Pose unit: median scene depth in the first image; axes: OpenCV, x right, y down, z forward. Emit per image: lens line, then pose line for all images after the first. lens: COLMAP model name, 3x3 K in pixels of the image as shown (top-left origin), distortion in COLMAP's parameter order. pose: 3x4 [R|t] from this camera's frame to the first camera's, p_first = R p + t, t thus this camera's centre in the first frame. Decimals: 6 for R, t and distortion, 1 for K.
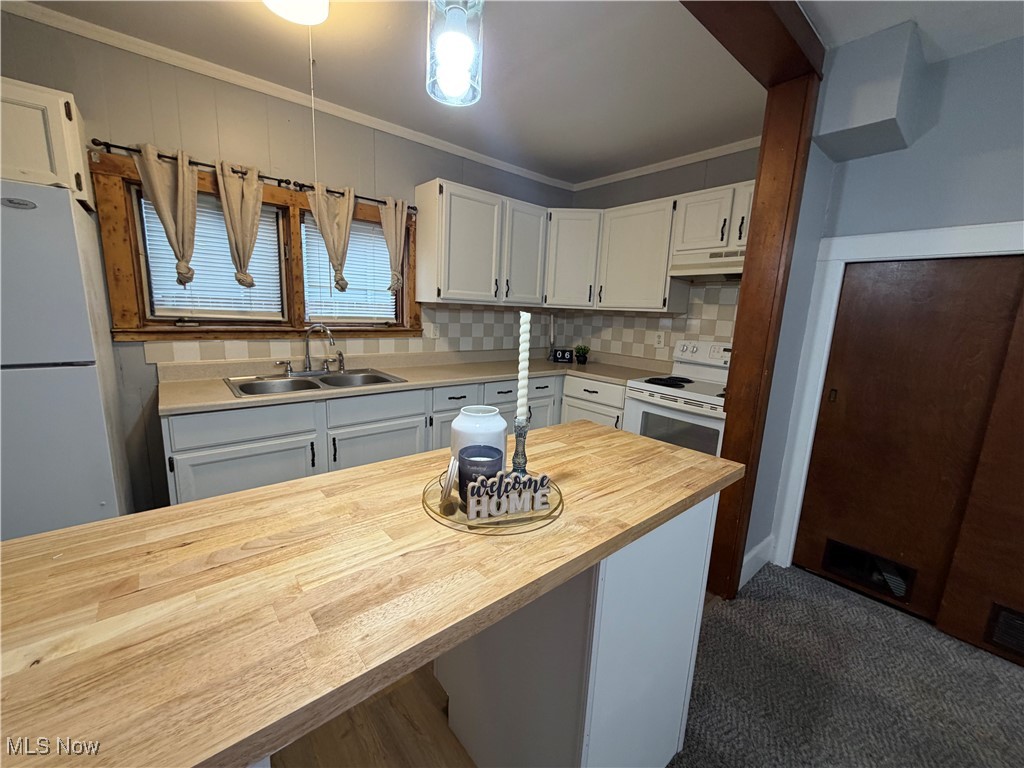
lens RADIAL K [[407.5, 0, 509.1], [0, 407.5, 382.5], [0, 0, 1]] dist [-0.000113, 0.000205]
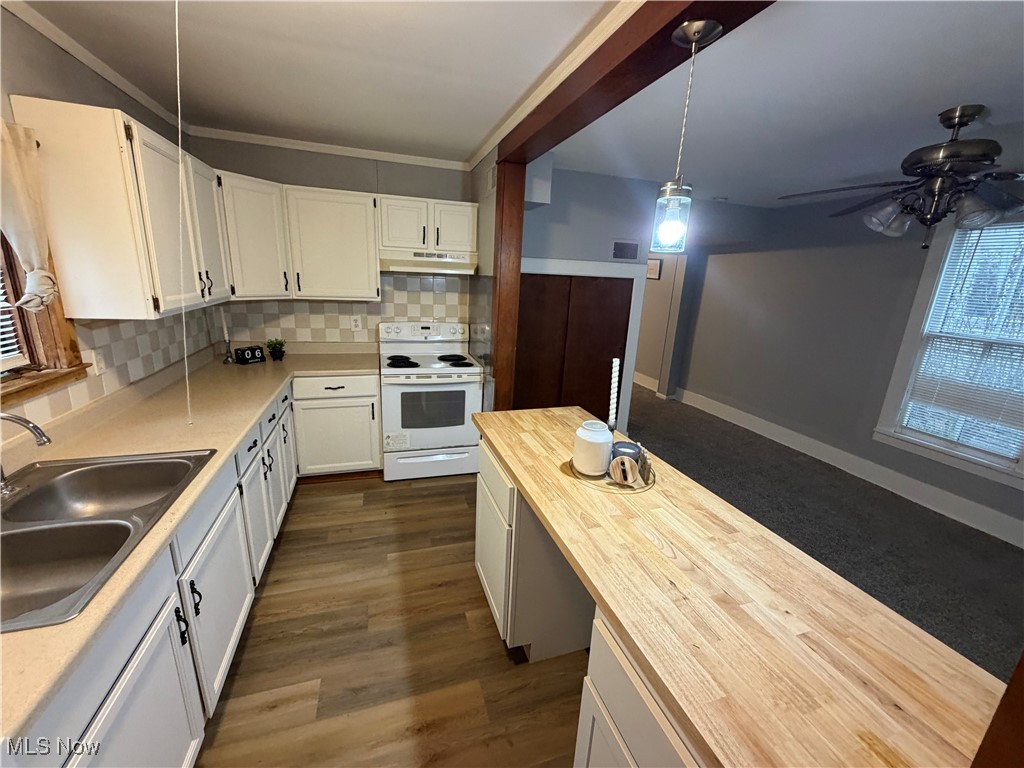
lens RADIAL K [[407.5, 0, 509.2], [0, 407.5, 382.6], [0, 0, 1]] dist [-0.000113, 0.000205]
pose [[0.381693, -0.262955, 0.886096, -0.604896], [0.131518, 0.964374, 0.229532, -0.192490], [-0.914884, 0.028927, 0.402678, 0.273368]]
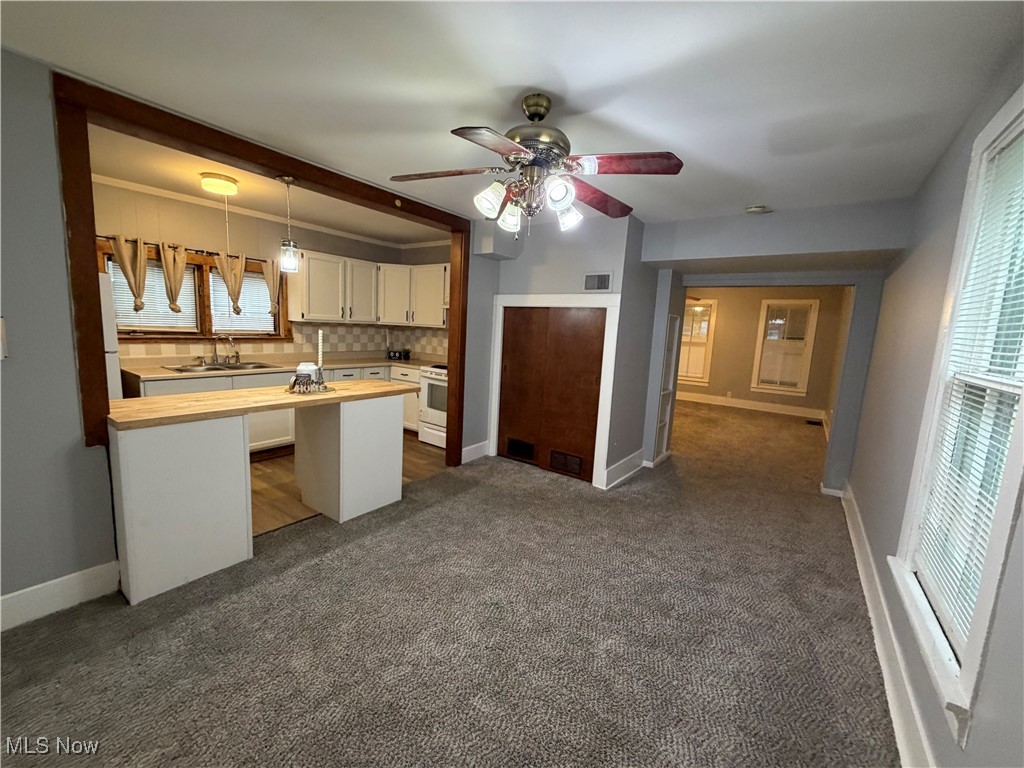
lens RADIAL K [[407.5, 0, 508.7], [0, 407.5, 383.1], [0, 0, 1]] dist [-0.000113, 0.000205]
pose [[0.969774, -0.027191, 0.242485, 0.252809], [0.033557, 0.999191, -0.022161, 0.130230], [-0.241687, 0.029628, 0.969902, -0.880265]]
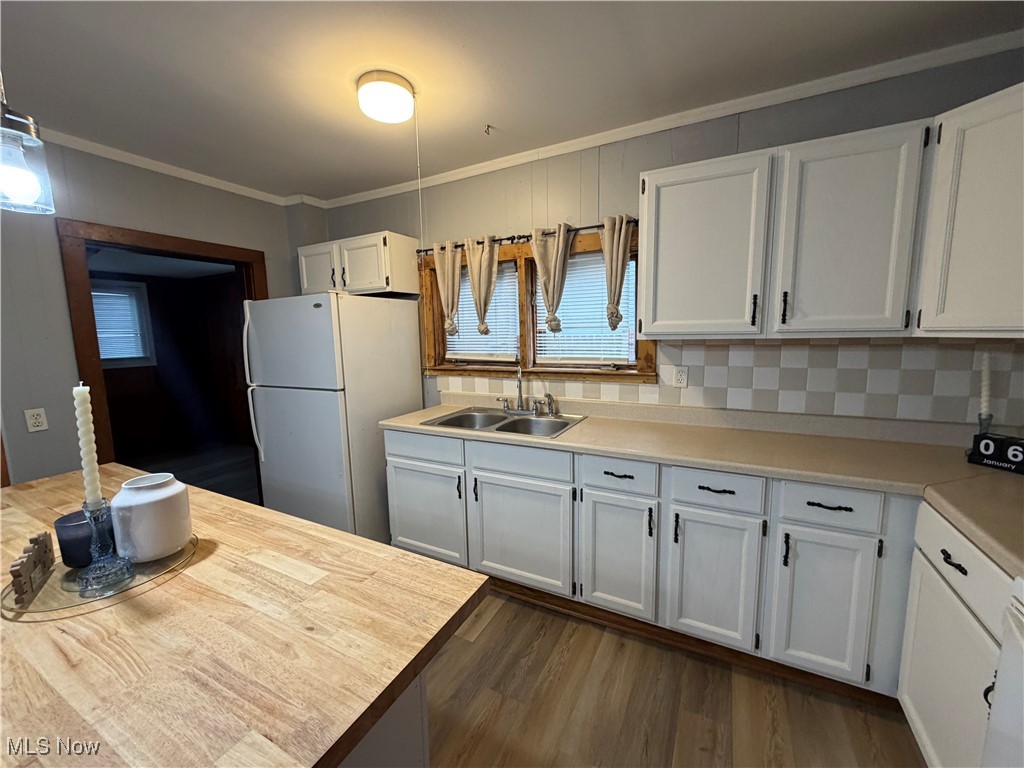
lens RADIAL K [[407.5, 0, 508.6], [0, 407.5, 382.3], [0, 0, 1]] dist [-0.000113, 0.000205]
pose [[0.374045, 0.069535, -0.924800, 0.460491], [-0.126521, 0.991688, 0.023392, -0.118914], [0.918740, 0.108257, 0.379734, 0.564881]]
